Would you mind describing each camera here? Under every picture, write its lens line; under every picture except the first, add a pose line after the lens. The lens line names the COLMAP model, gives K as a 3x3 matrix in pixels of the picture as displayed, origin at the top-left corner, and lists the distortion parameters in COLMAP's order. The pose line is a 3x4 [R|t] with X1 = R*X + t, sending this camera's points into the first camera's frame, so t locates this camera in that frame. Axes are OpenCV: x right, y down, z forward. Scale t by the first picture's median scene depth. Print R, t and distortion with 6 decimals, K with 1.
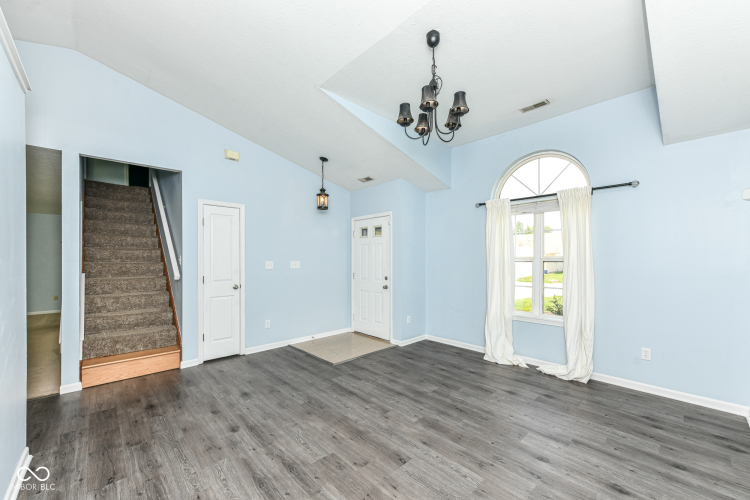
lens RADIAL K [[301.8, 0, 375.1], [0, 301.8, 255.6], [0, 0, 1]] dist [0.001062, 0.000180]
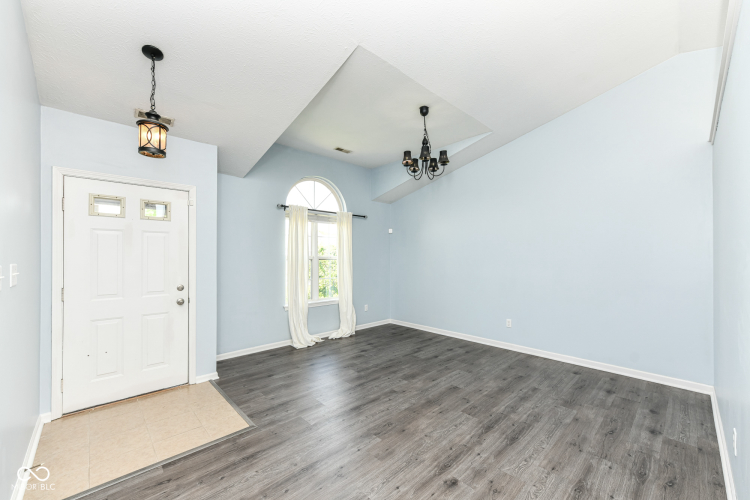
lens RADIAL K [[301.8, 0, 375.1], [0, 301.8, 255.6], [0, 0, 1]] dist [0.001062, 0.000180]
pose [[-0.015138, 0.006600, 0.999864, -1.116925], [-0.009541, 0.999932, -0.006745, 0.012925], [-0.999840, -0.009642, -0.015074, 1.105940]]
